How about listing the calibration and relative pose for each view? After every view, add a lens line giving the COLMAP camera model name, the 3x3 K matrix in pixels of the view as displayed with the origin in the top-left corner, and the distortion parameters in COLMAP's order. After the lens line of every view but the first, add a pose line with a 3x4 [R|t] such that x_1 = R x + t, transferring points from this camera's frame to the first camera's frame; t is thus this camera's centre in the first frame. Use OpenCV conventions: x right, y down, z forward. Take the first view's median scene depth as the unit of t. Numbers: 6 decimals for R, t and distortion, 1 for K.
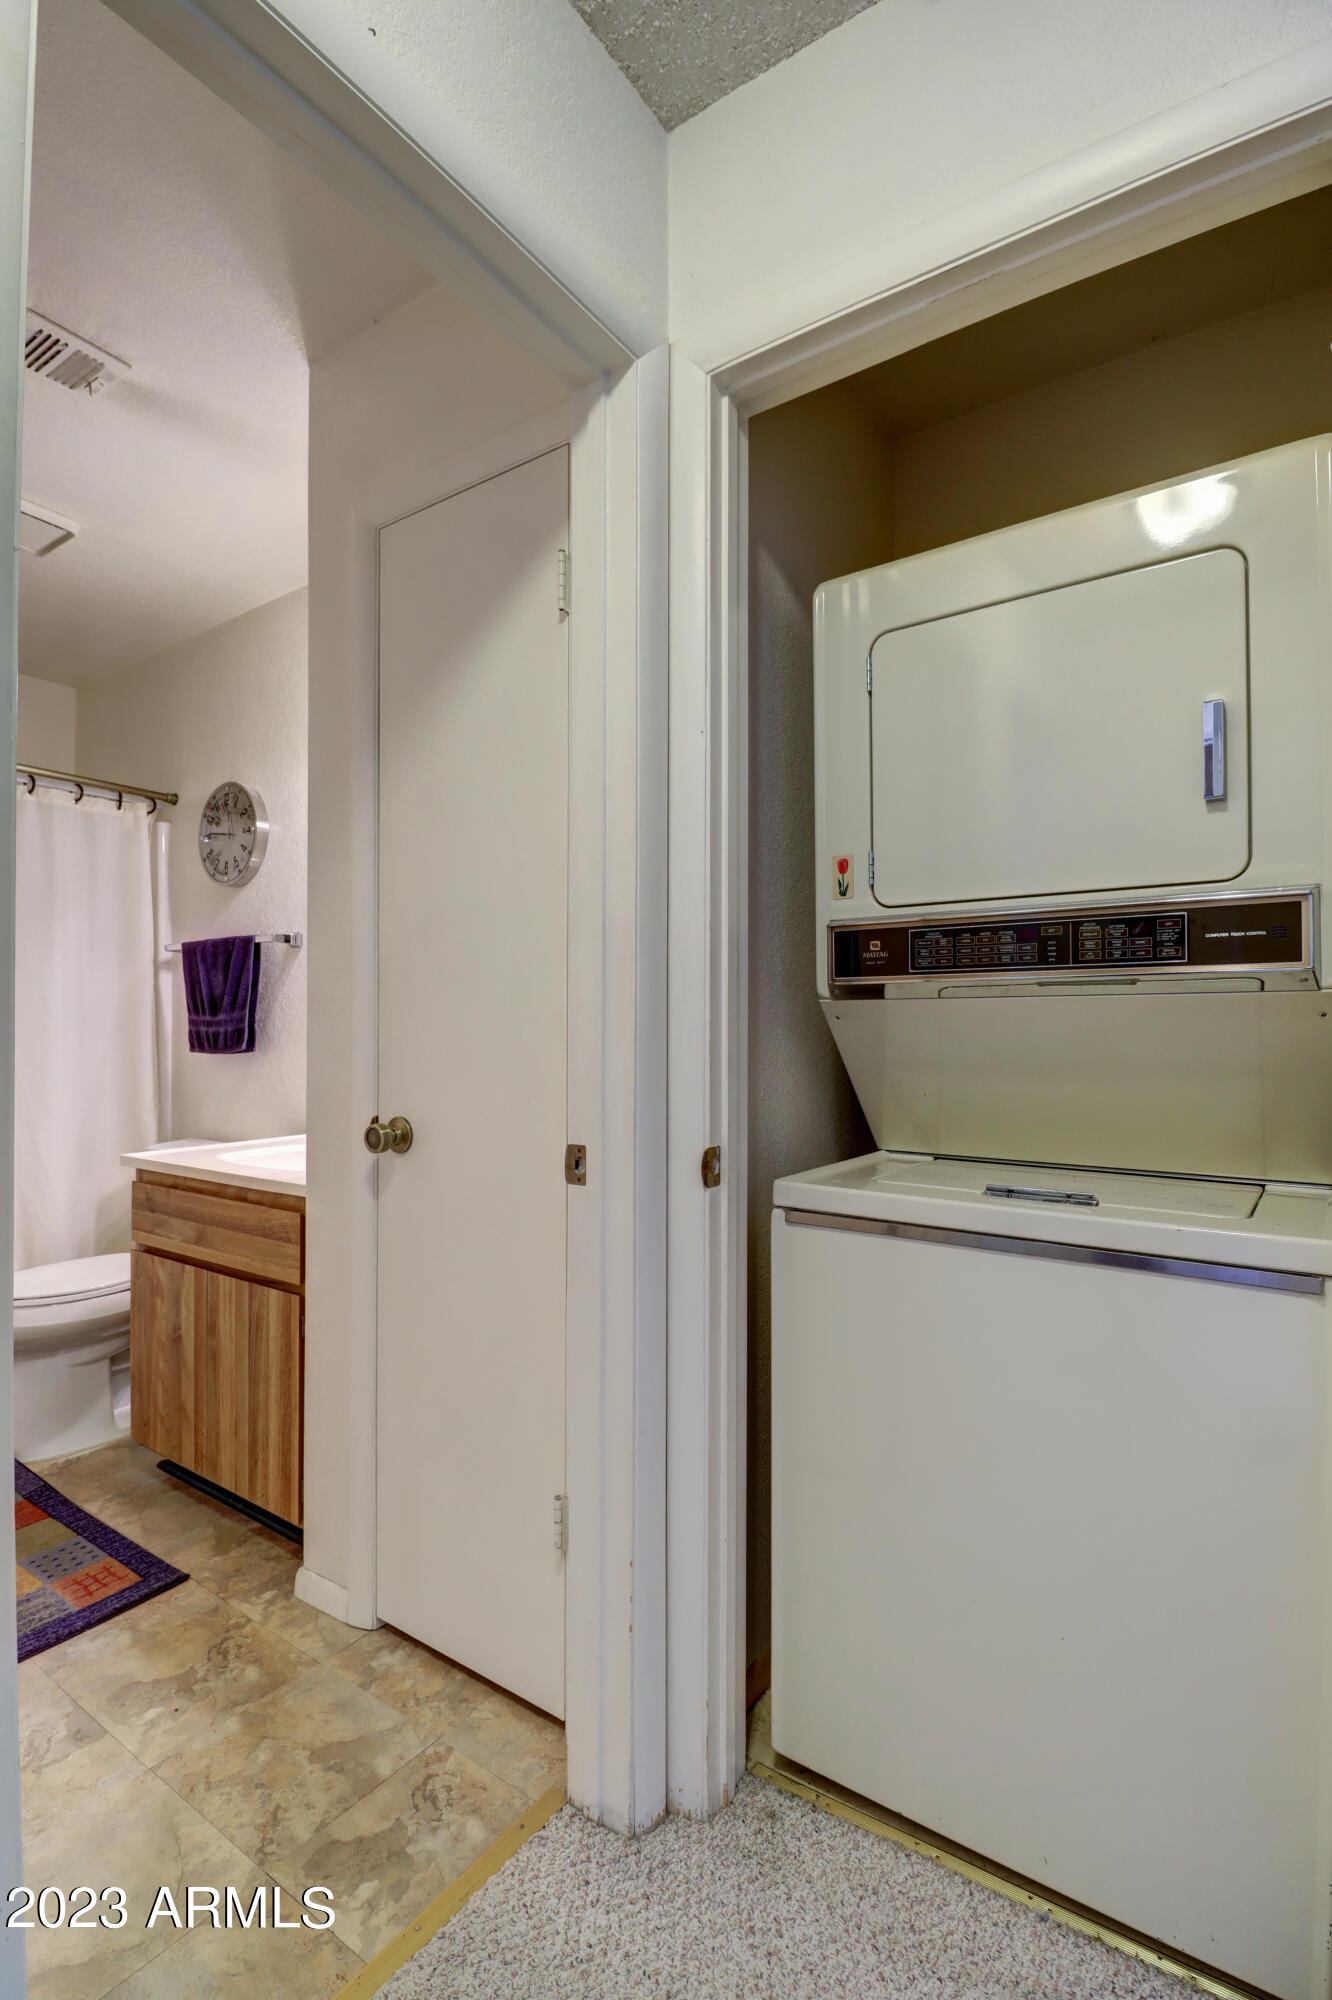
lens RADIAL K [[991.8, 0, 697.5], [0, 991.8, 1032.1], [0, 0, 1]] dist [0.004567, -0.016650]
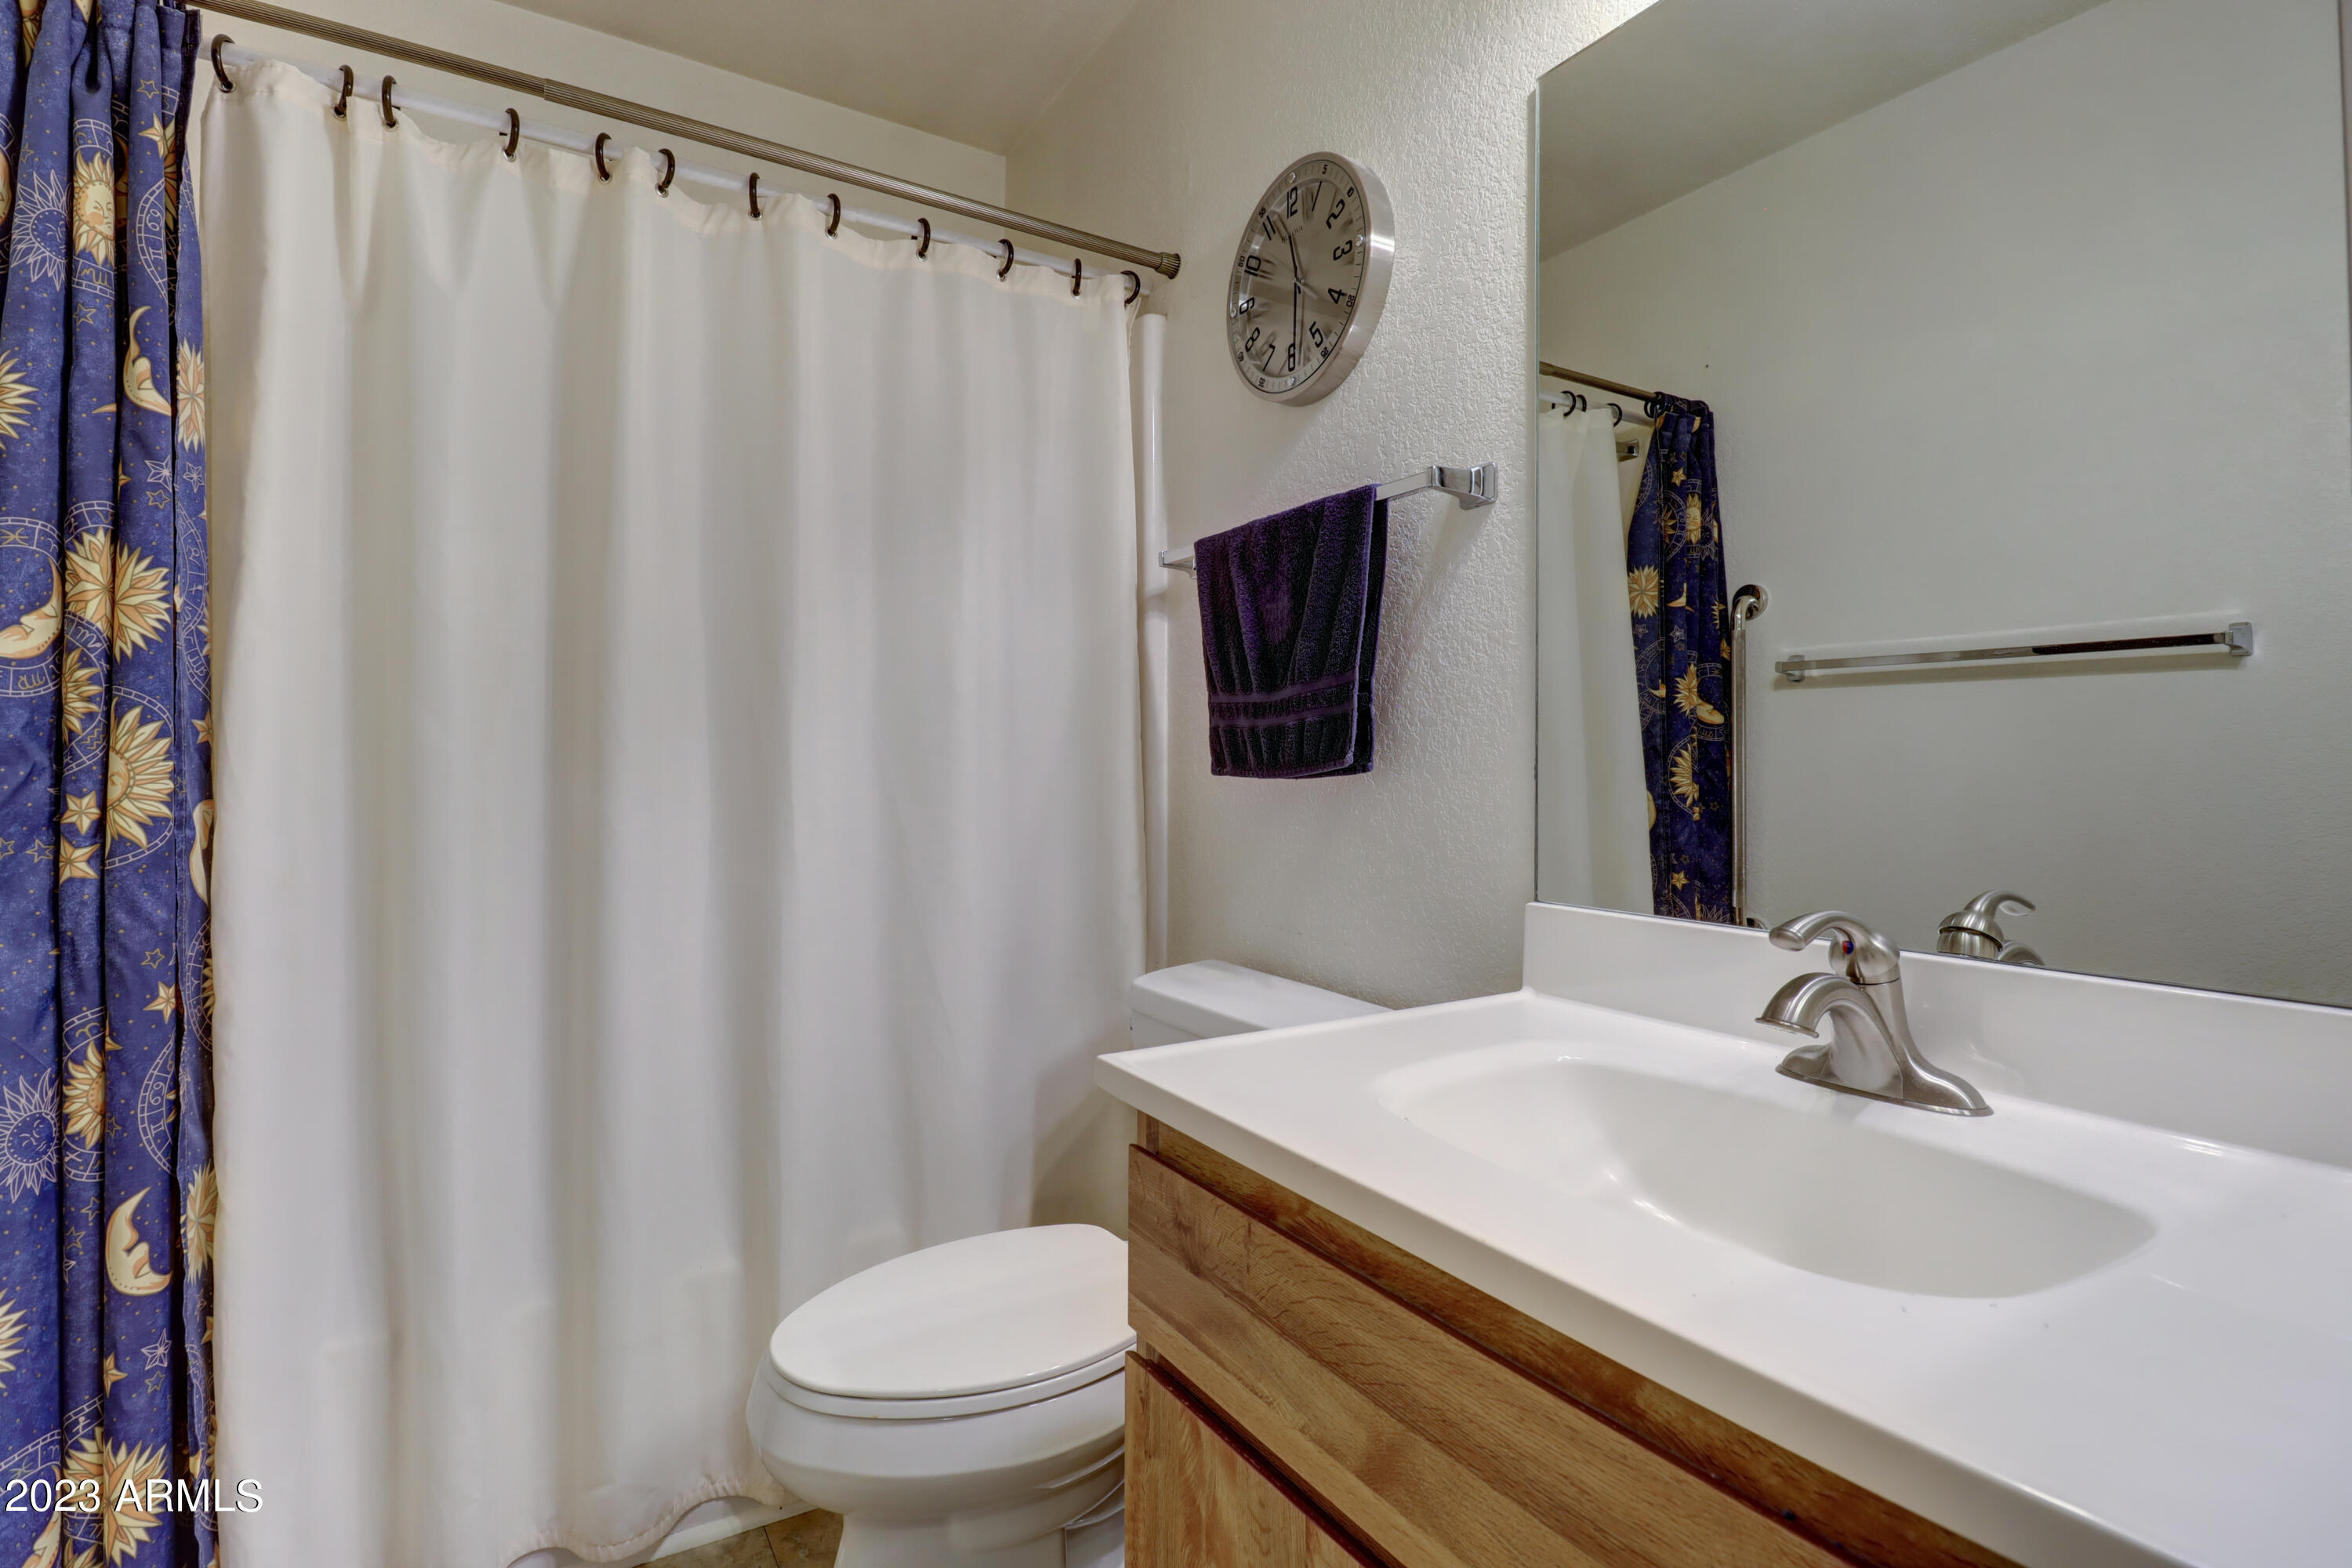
lens RADIAL K [[1166.3, 0, 1176.2], [0, 1166.3, 763.9], [0, 0, 1]] dist [0.004567, -0.016650]
pose [[0.911861, -0.001613, -0.410495, -0.312797], [-0.001389, 0.999974, -0.007015, 0.019069], [0.410496, 0.006967, 0.911836, 0.513076]]
